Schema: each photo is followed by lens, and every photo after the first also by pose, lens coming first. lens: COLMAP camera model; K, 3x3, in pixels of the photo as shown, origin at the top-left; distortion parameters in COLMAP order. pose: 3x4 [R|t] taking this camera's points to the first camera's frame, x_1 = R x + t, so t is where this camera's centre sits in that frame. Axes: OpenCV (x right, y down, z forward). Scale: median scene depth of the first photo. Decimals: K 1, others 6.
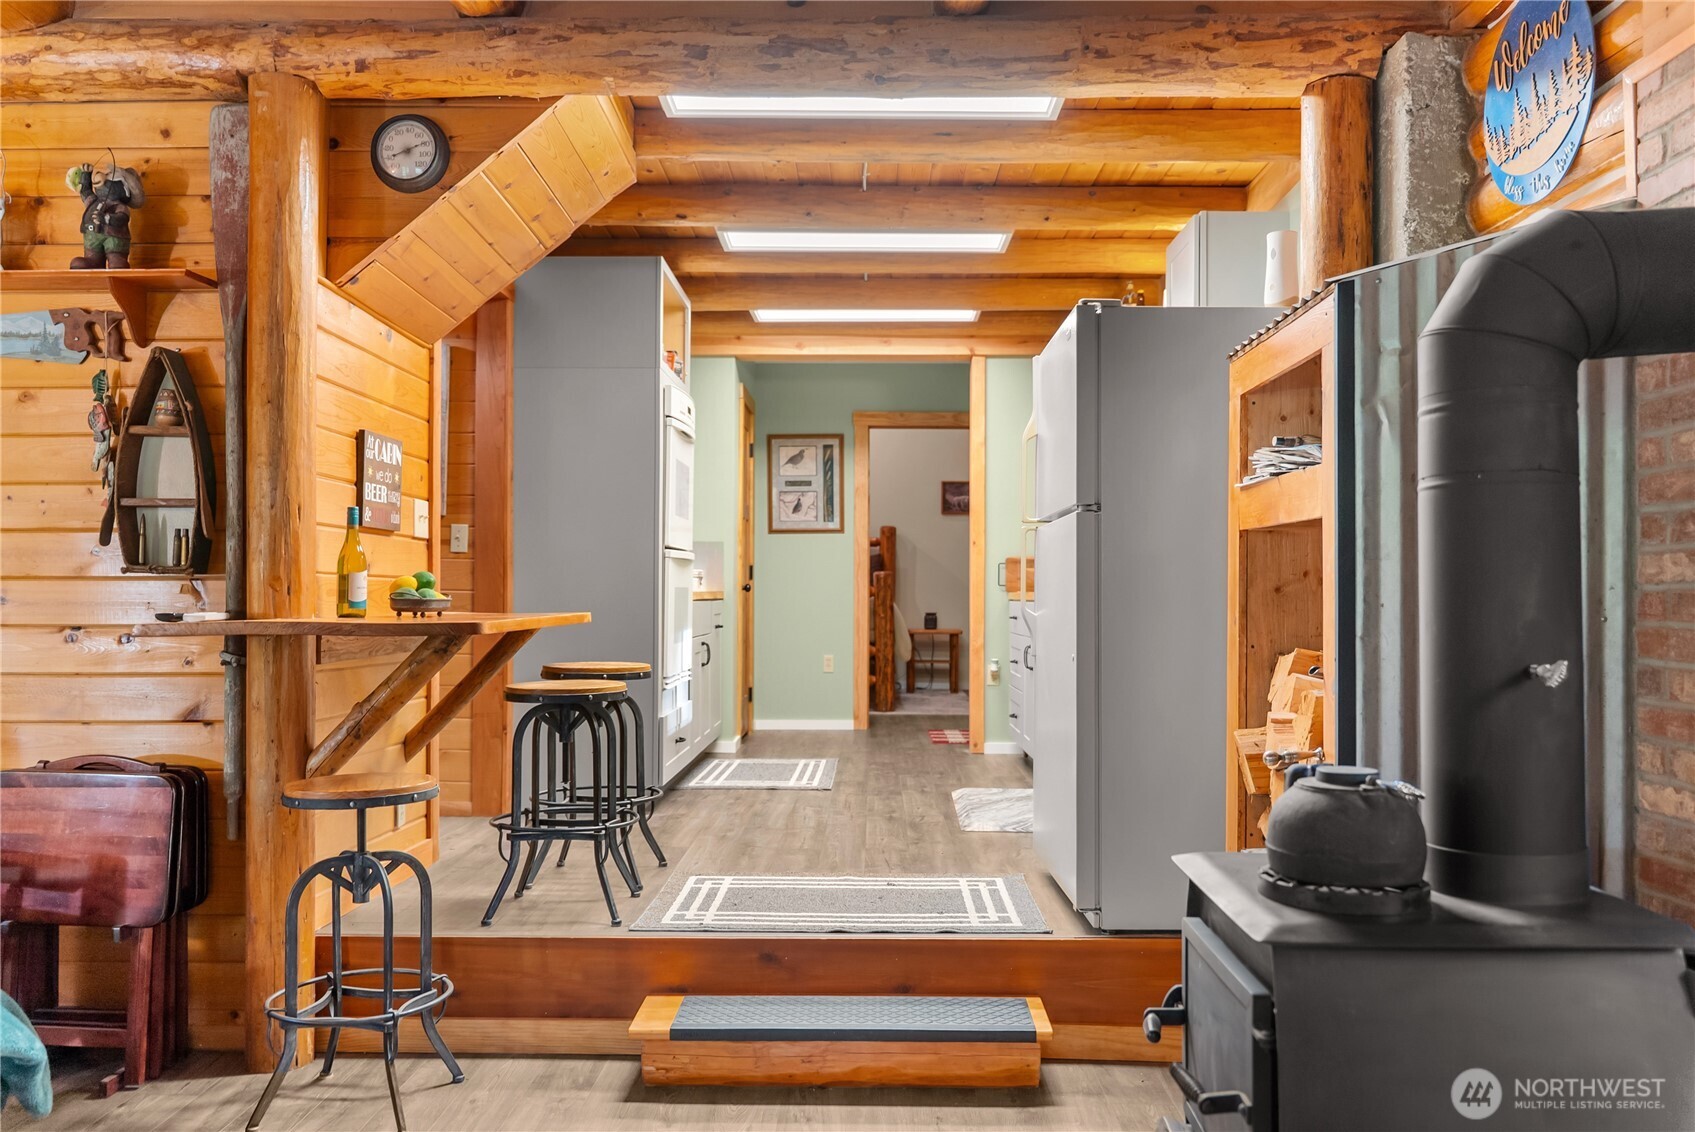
lens RADIAL K [[1321.6, 0, 856.3], [0, 1321.6, 577.1], [0, 0, 1]] dist [-0.009775, 0.002077]
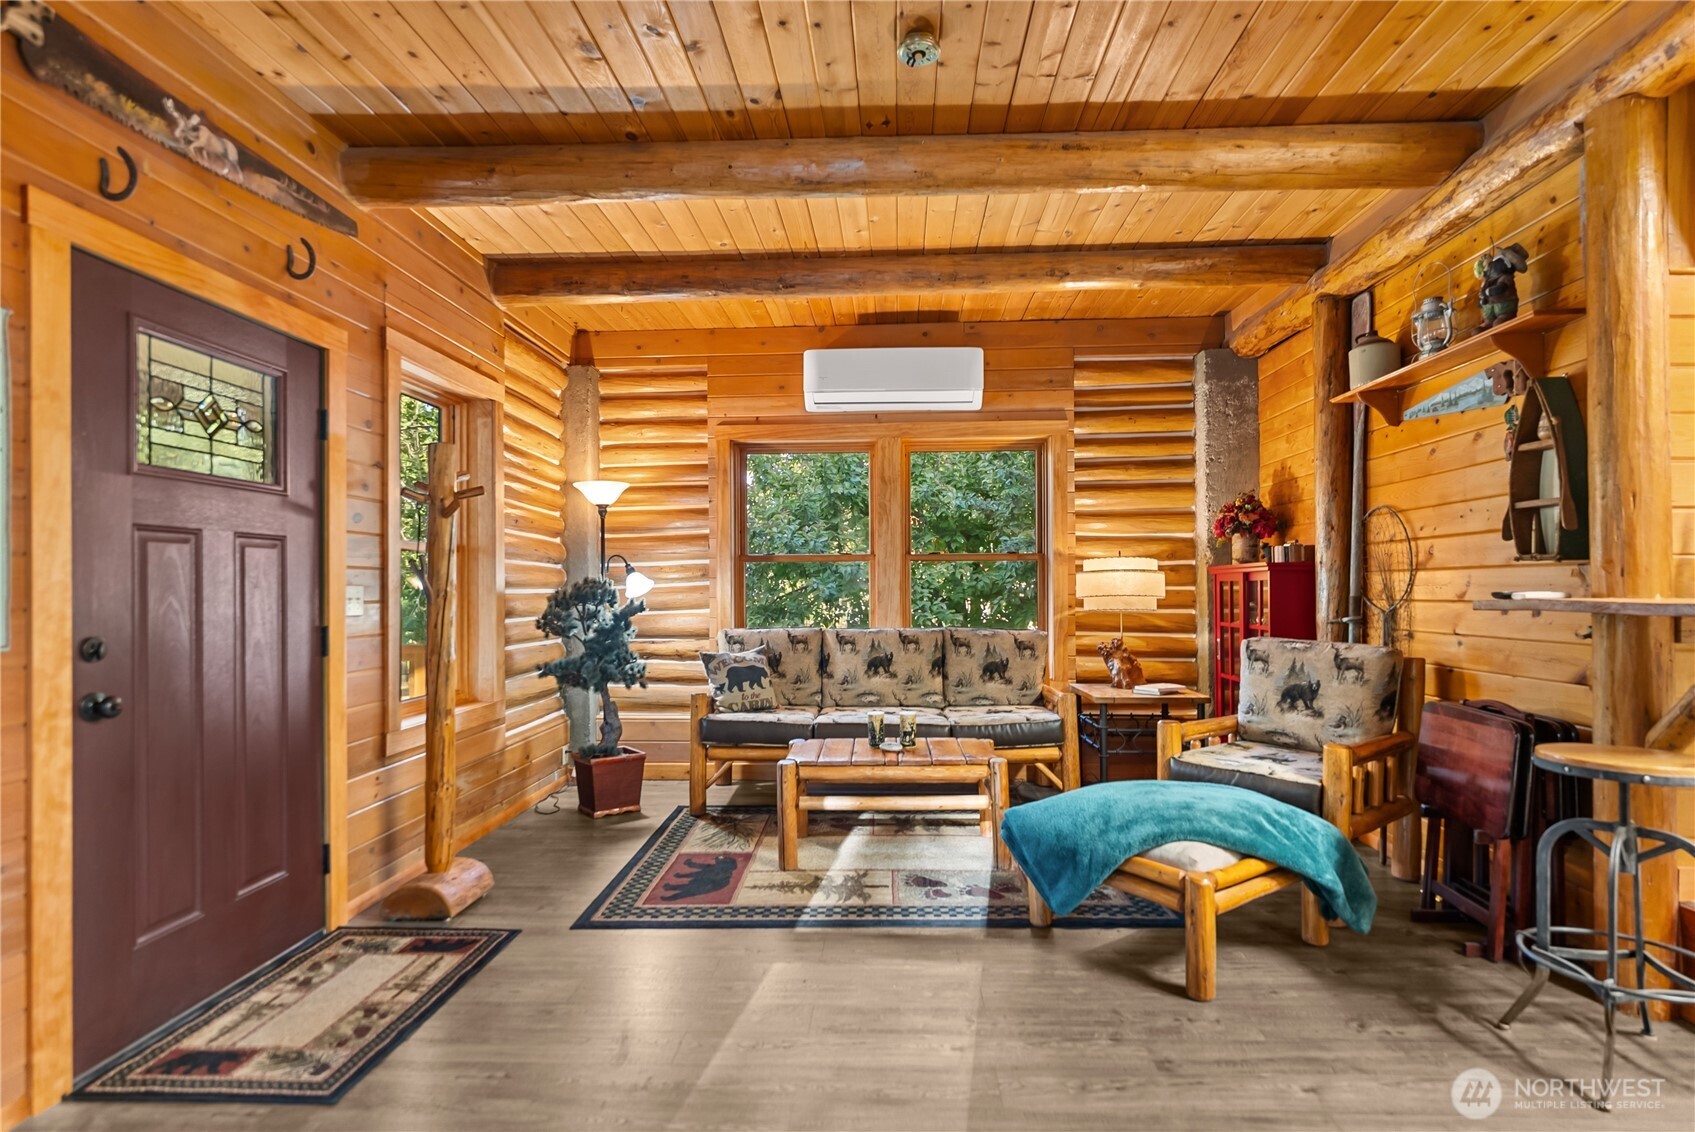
lens RADIAL K [[845.3, 0, 860.2], [0, 845.3, 577.7], [0, 0, 1]] dist [0.000404, 0.000499]
pose [[-0.032834, -0.012525, -0.999382, 0.250175], [0.014265, 0.999814, -0.012999, 0.012689], [0.999359, -0.014683, -0.032649, 0.344192]]
